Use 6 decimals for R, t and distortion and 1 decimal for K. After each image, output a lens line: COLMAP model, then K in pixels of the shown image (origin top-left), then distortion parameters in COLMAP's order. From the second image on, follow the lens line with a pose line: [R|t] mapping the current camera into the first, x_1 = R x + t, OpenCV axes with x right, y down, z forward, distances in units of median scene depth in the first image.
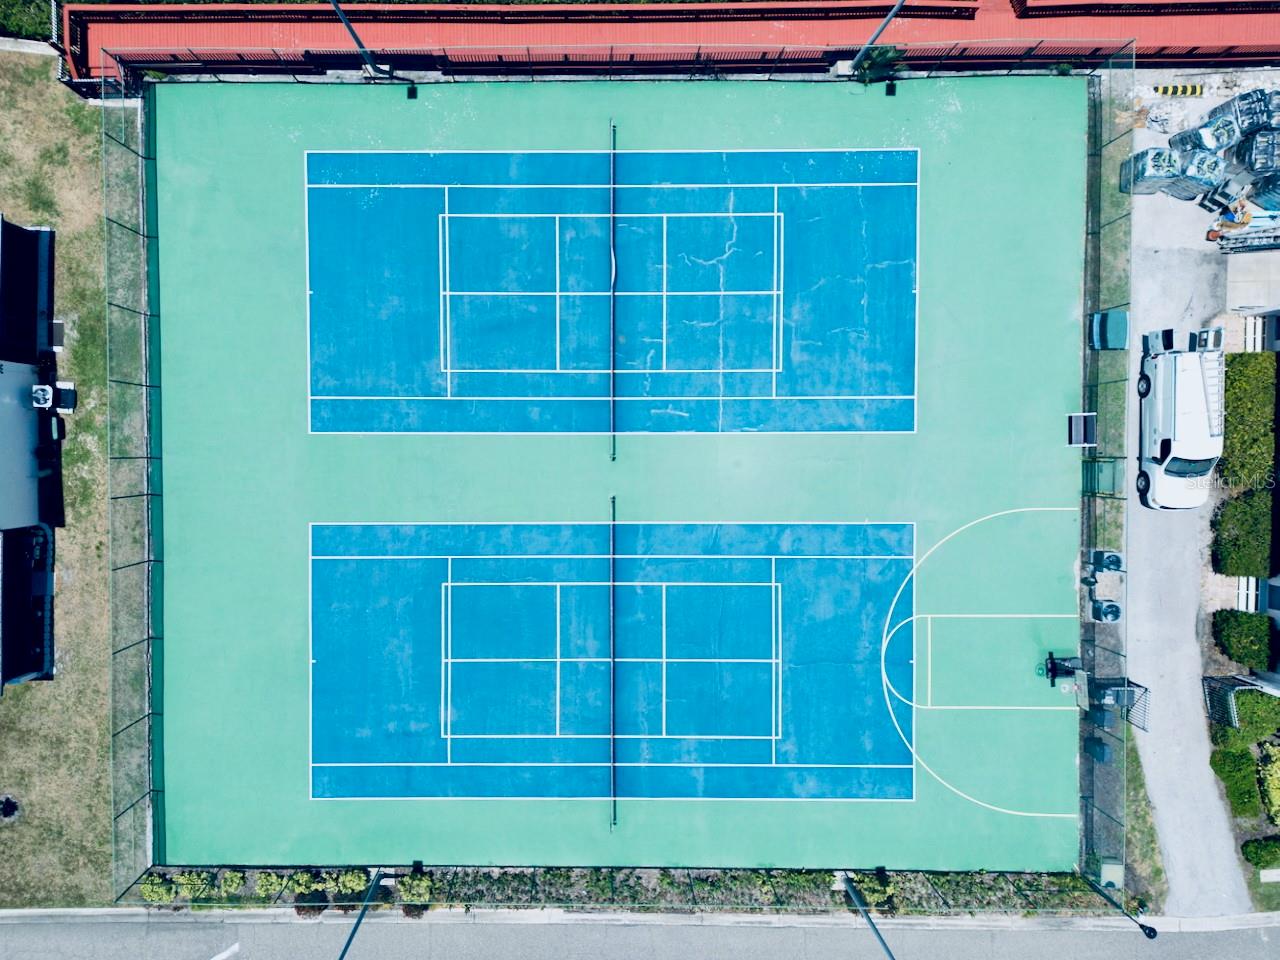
lens RADIAL K [[891.9, 0, 640.0], [0, 891.9, 480.0], [0, 0, 1]] dist [0.067381, -0.071061]
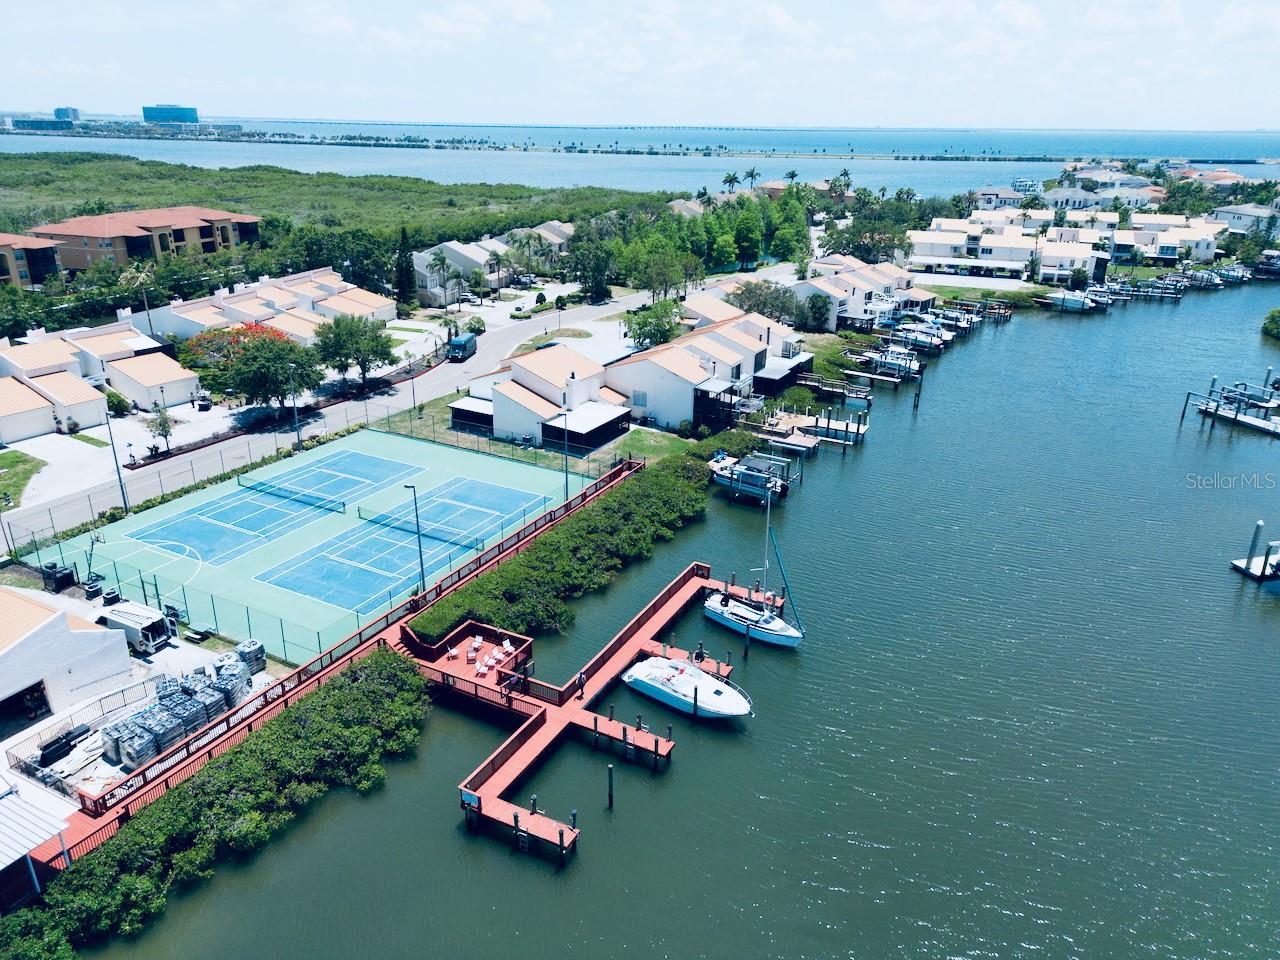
lens RADIAL K [[885.1, 0, 640.0], [0, 885.1, 480.0], [0, 0, 1]] dist [0.085163, -0.086097]
pose [[-0.462879, 0.336462, -0.820084, 1.387405], [-0.885395, -0.220014, 0.409475, -1.481214], [-0.042657, 0.915635, 0.399741, 0.028924]]
